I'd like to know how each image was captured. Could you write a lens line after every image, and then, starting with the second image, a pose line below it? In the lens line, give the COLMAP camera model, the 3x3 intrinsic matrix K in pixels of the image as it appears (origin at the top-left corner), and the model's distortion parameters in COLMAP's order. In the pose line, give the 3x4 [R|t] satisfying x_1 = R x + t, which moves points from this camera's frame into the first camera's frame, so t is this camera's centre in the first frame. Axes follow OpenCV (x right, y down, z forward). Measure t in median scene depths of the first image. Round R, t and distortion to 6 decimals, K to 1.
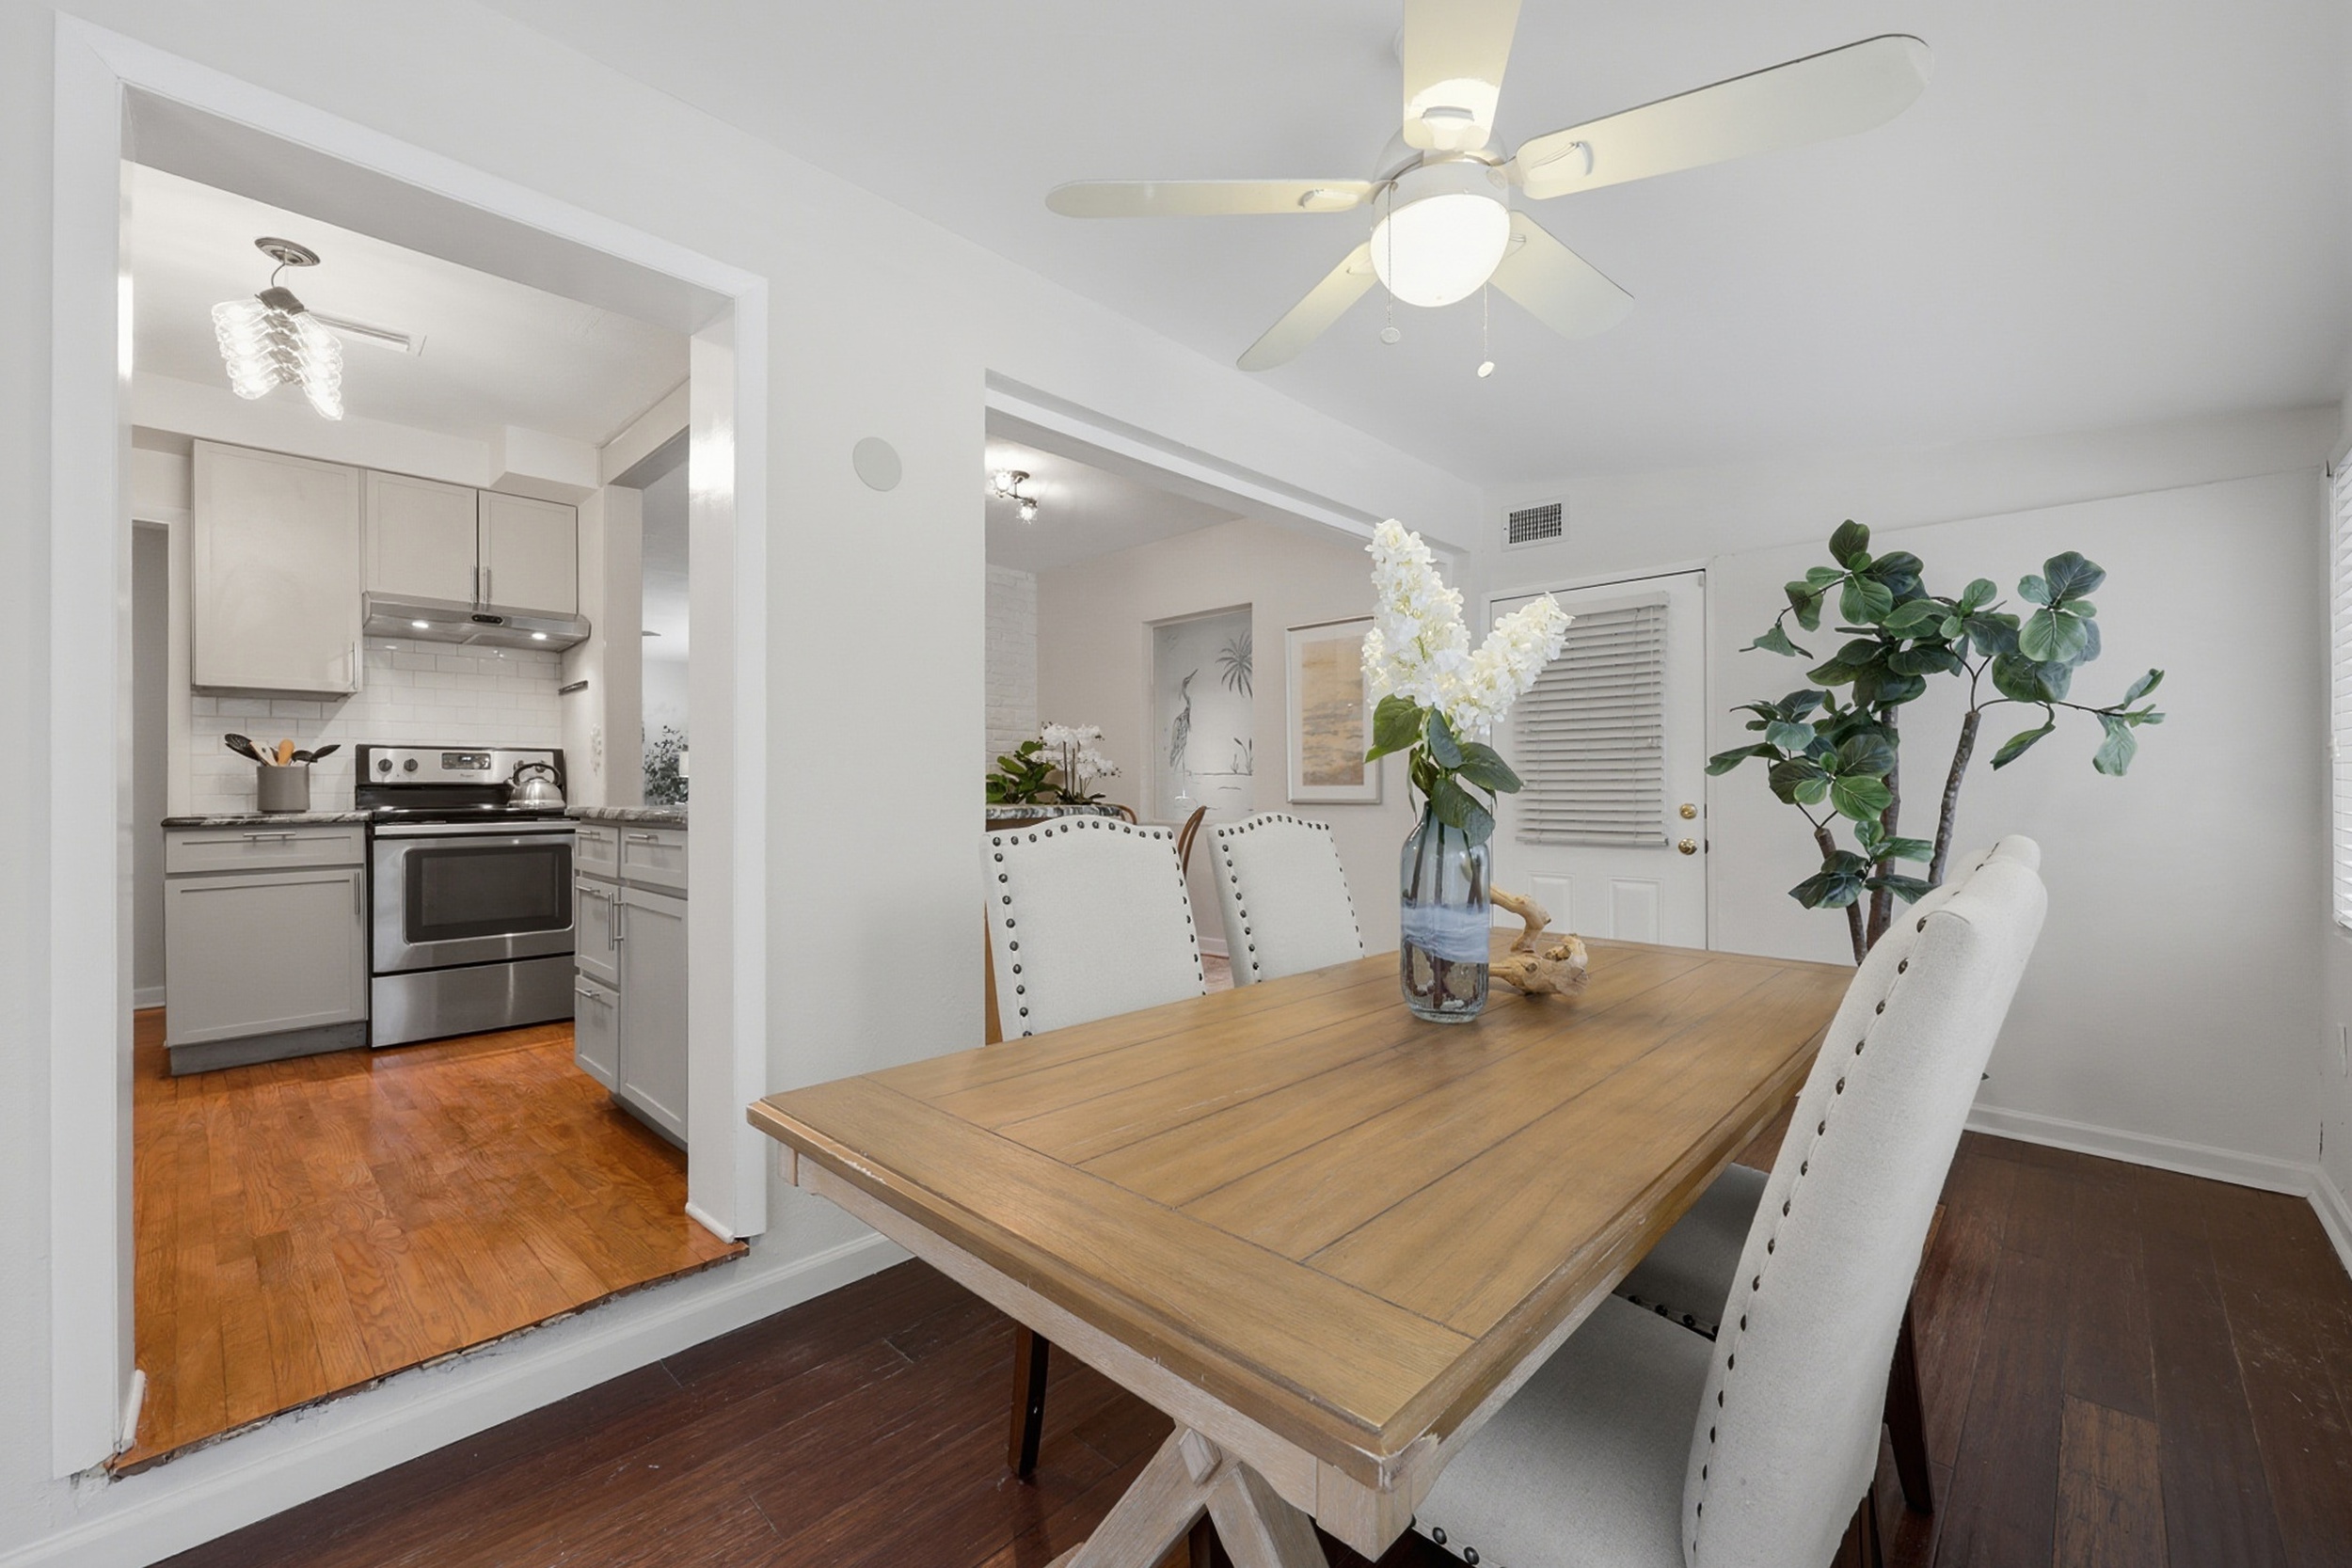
lens RADIAL K [[960.1, 0, 1176.0], [0, 960.1, 776.0], [0, 0, 1]] dist [0.002294, 0.000363]
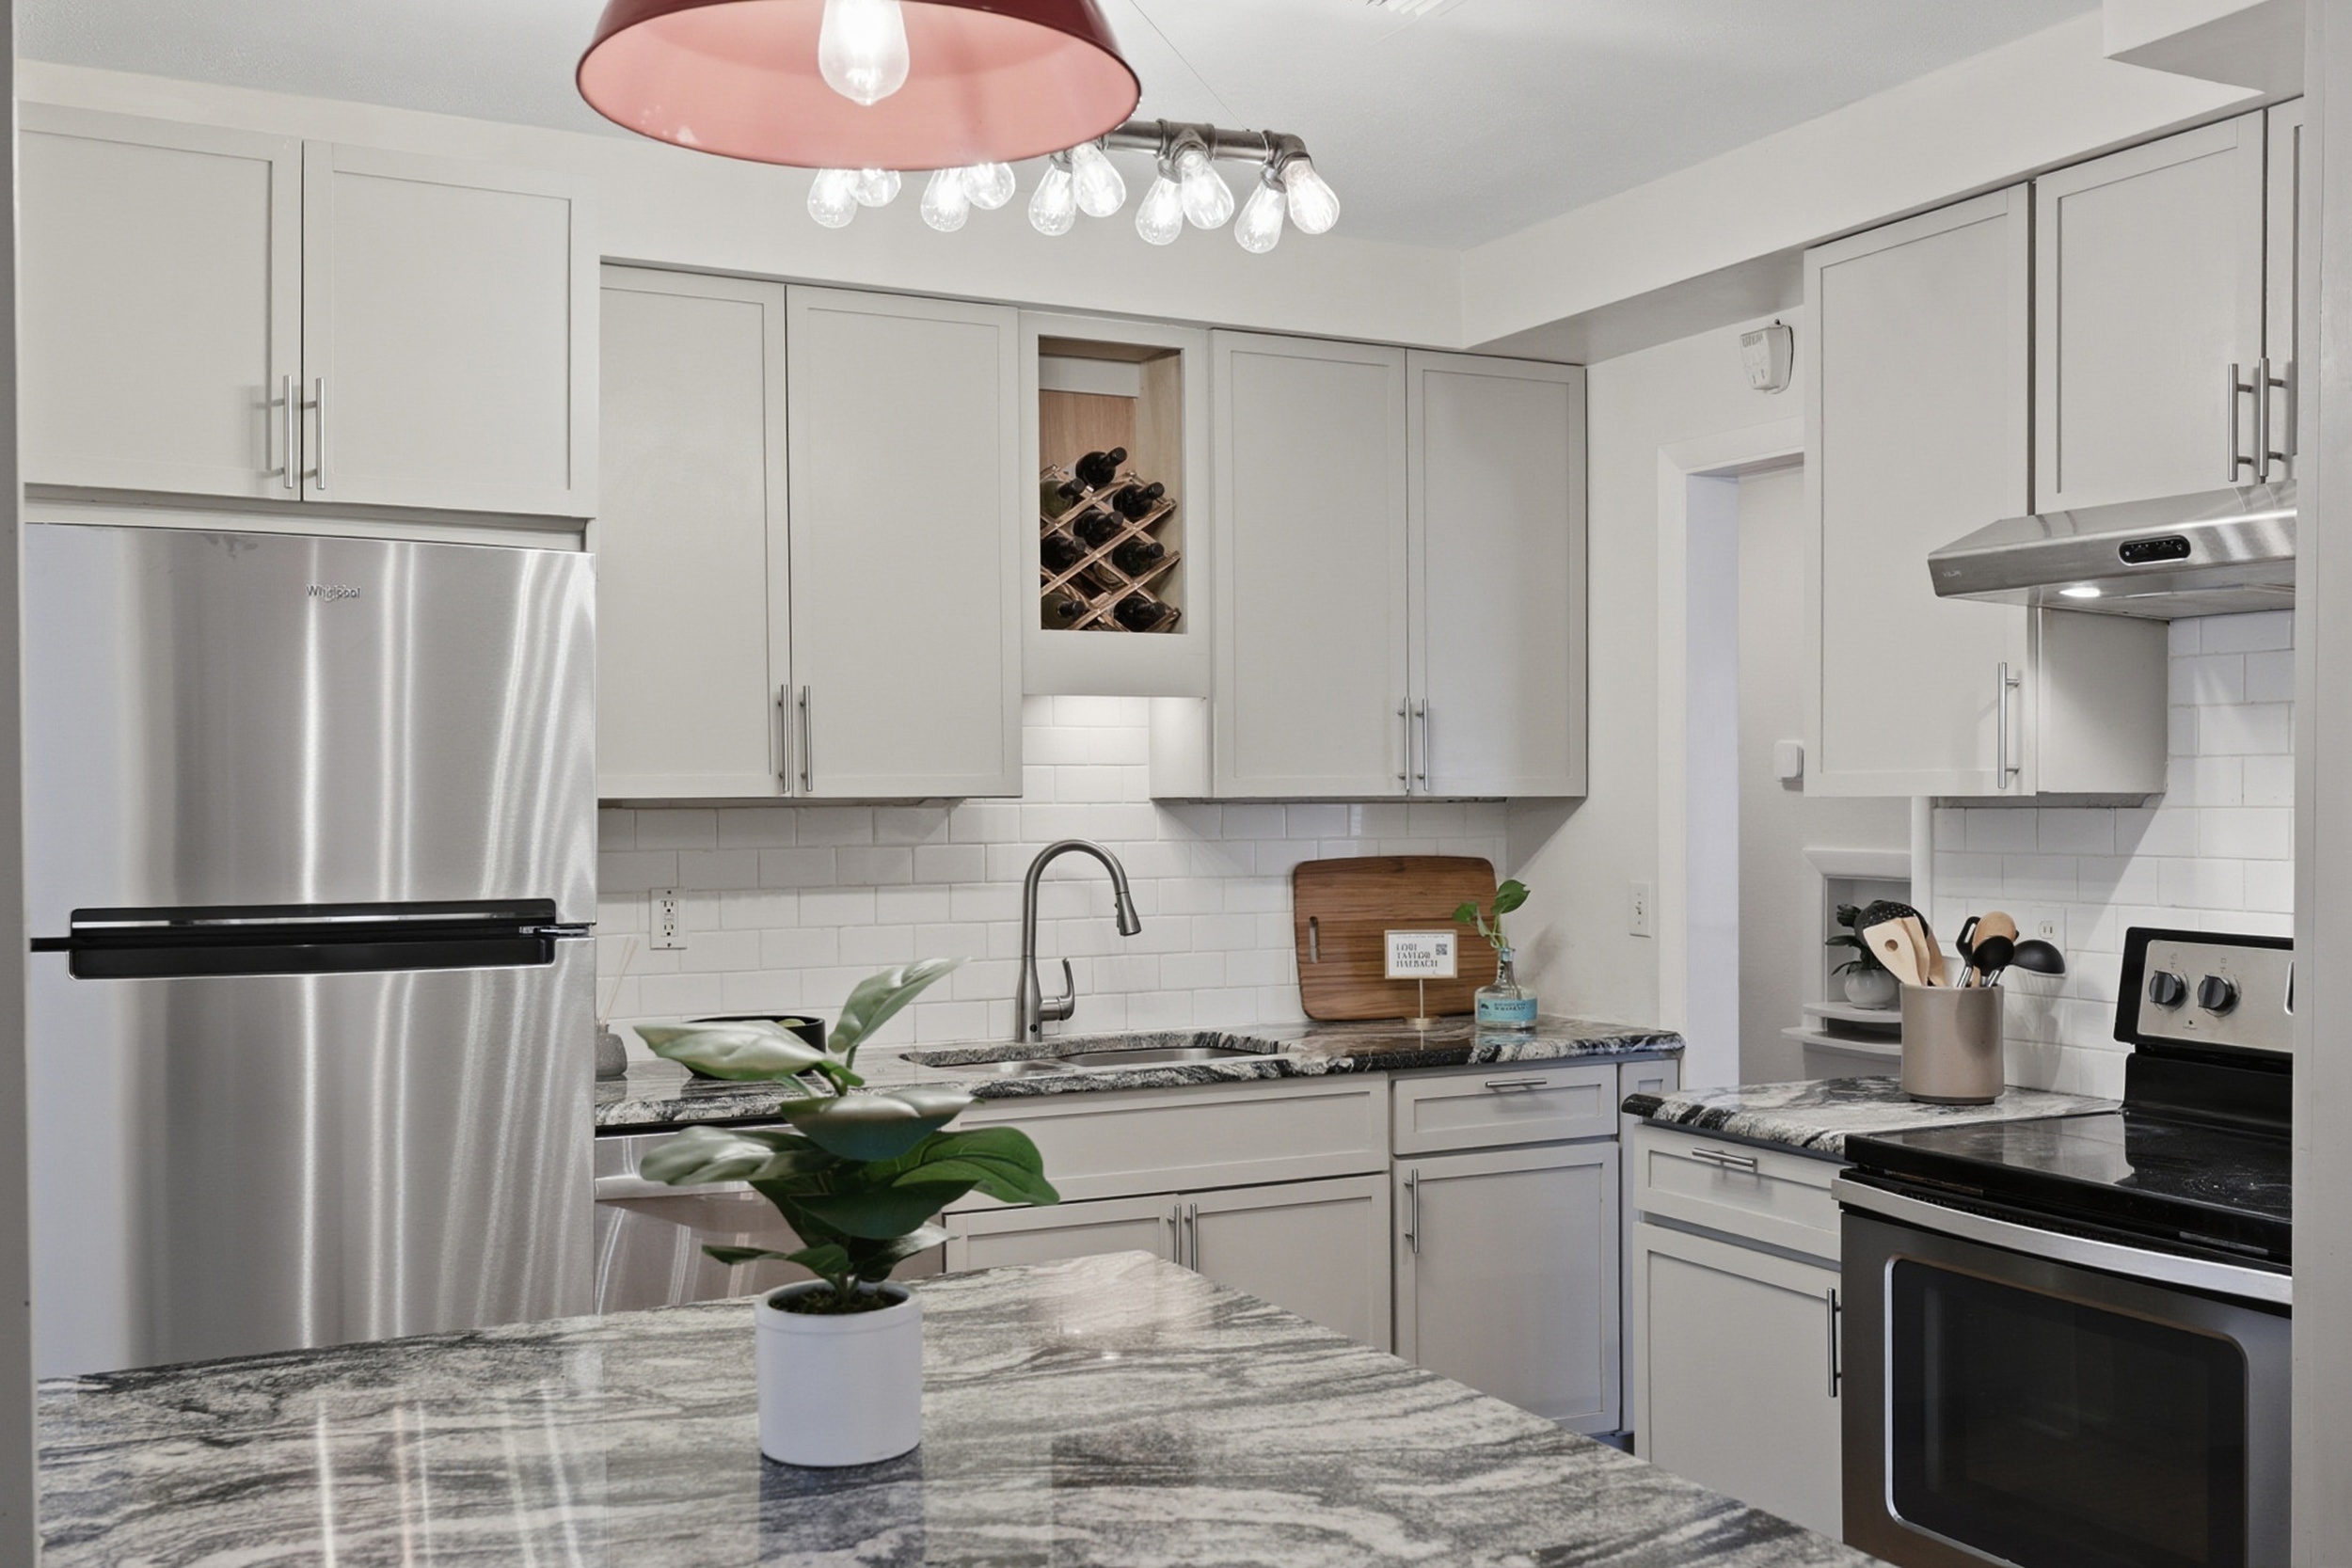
lens RADIAL K [[2264.5, 0, 1188.1], [0, 2264.5, 789.1], [0, 0, 1]] dist [-0.001705, 0.000000]
pose [[-0.324103, 0.012446, -0.945940, 0.063025], [0.019038, 0.999797, 0.006632, -0.092469], [0.945830, -0.015859, -0.324274, 0.898268]]
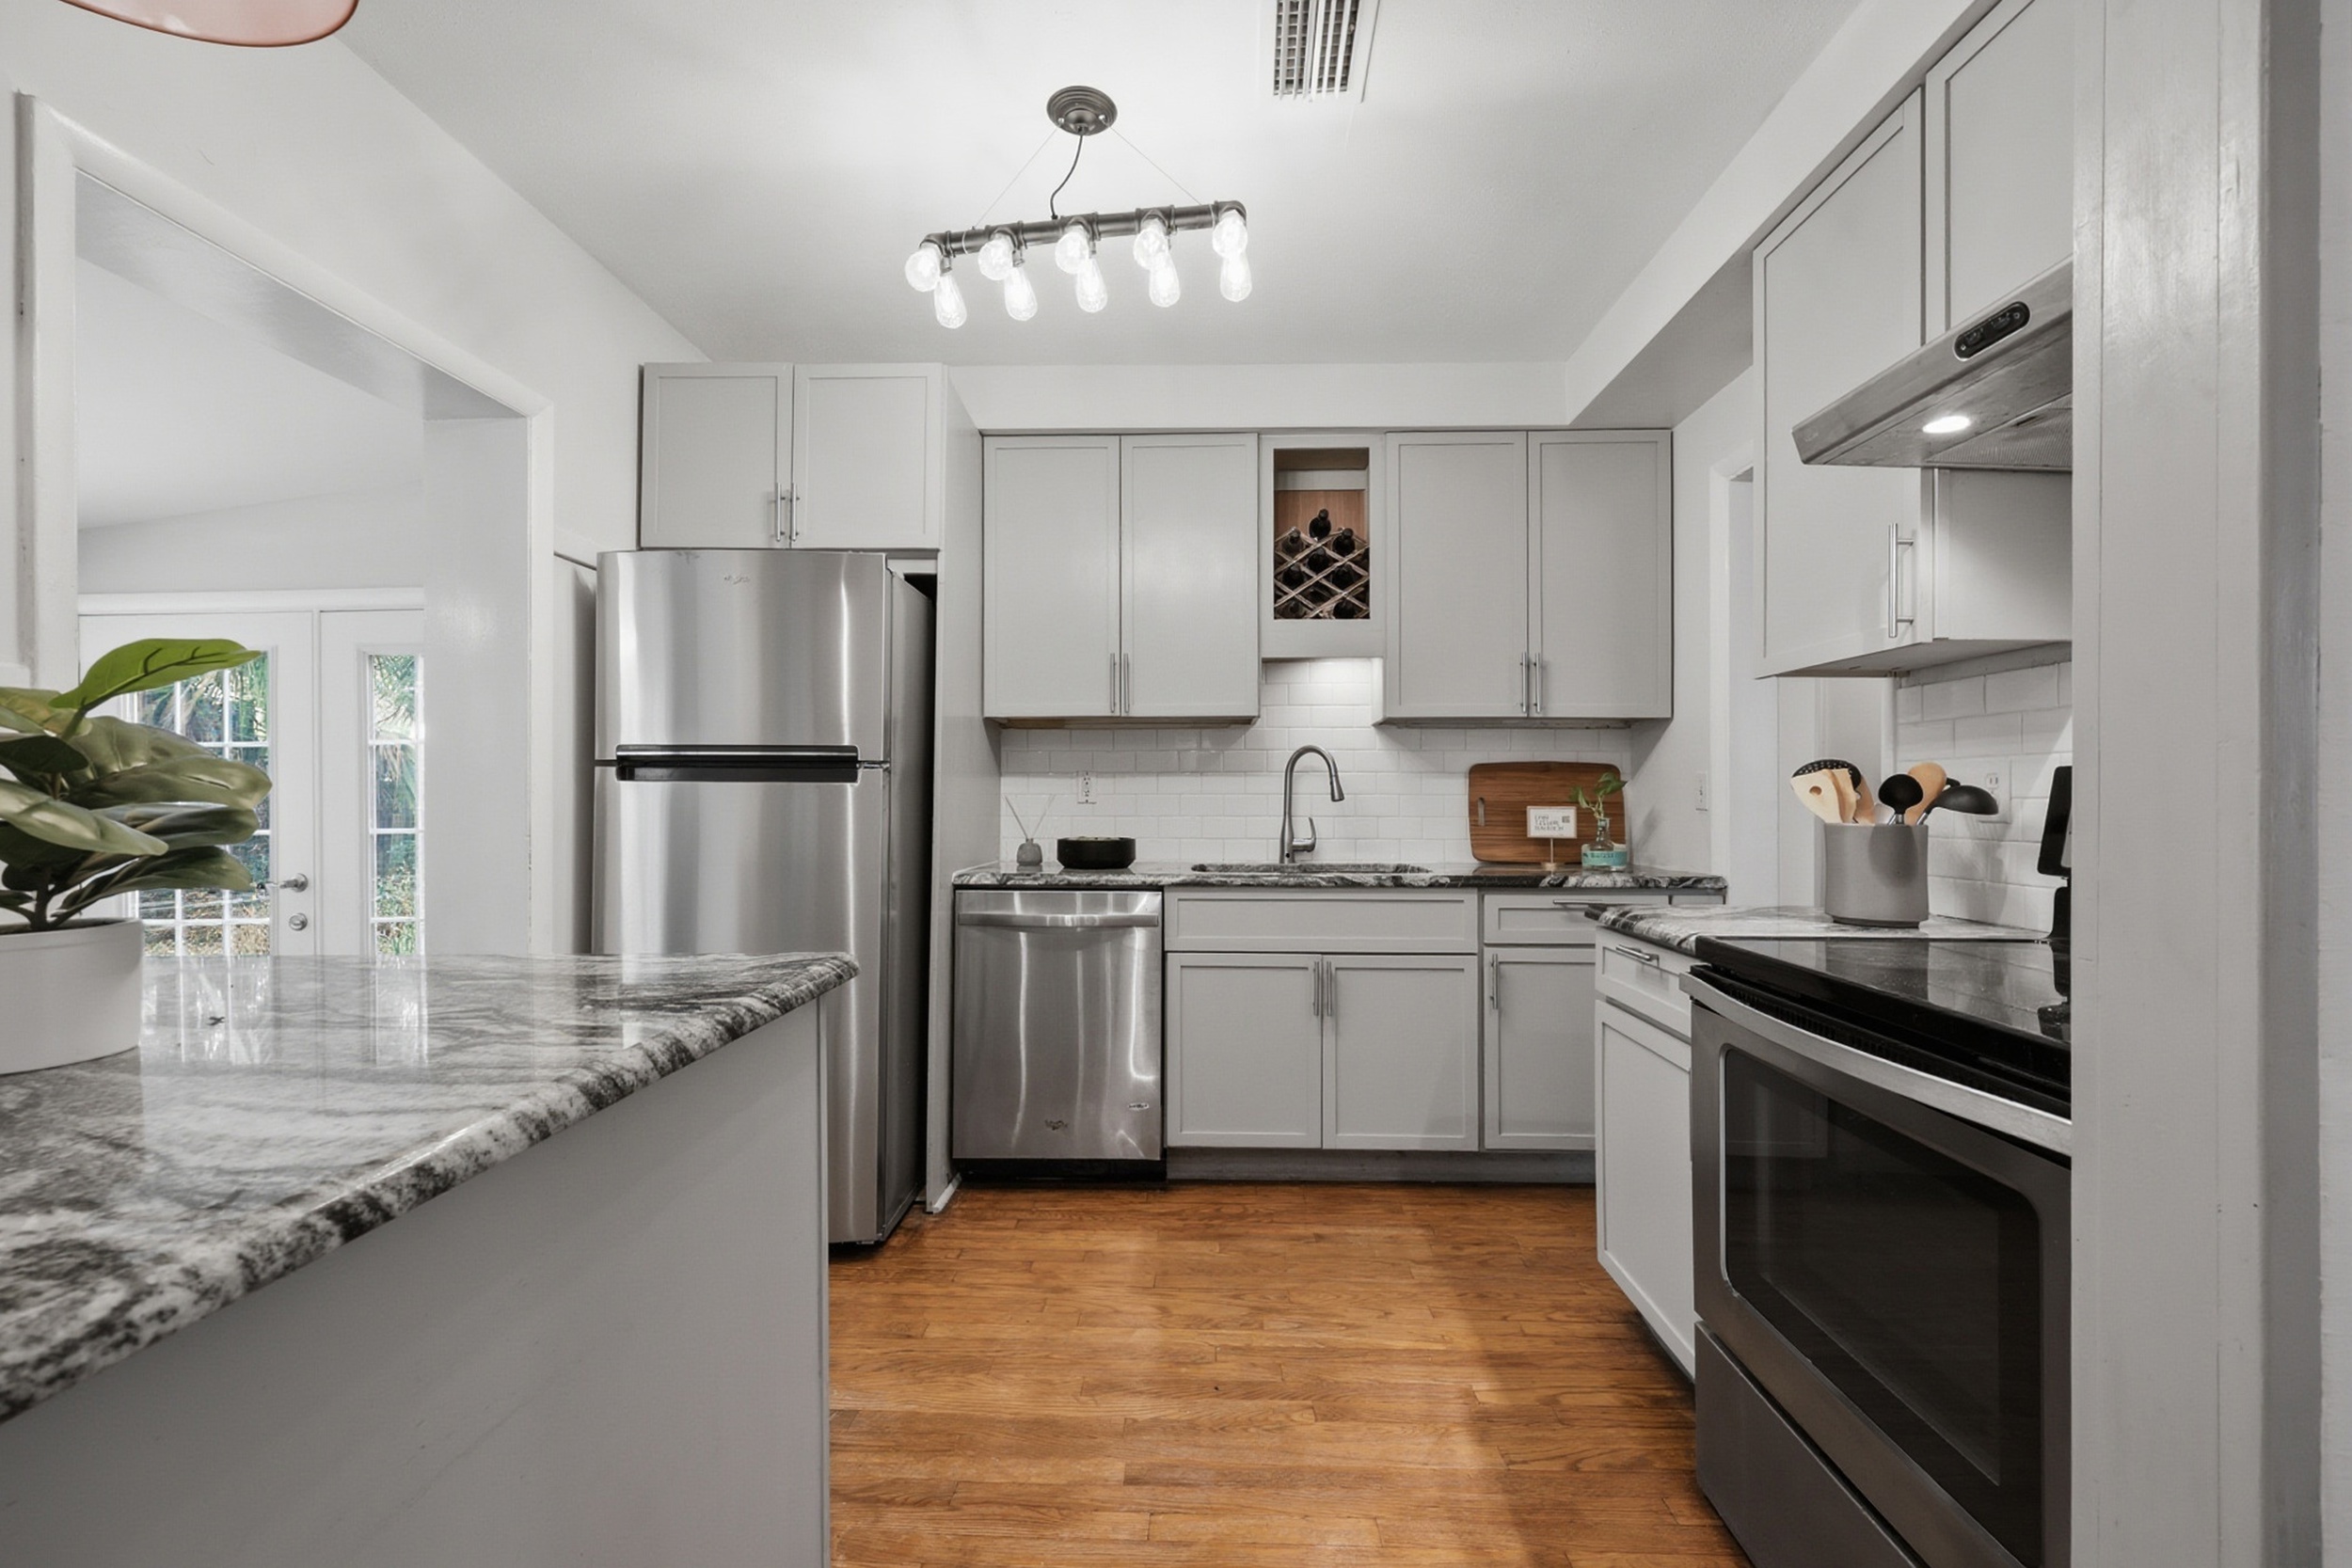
lens RADIAL K [[960.1, 0, 1168.5], [0, 960.1, 787.0], [0, 0, 1]] dist [0.002294, 0.000363]
pose [[-0.747984, 0.004529, -0.663702, -0.320168], [0.015210, 0.999831, -0.010320, -0.025074], [0.663543, -0.017814, -0.747926, 1.001535]]
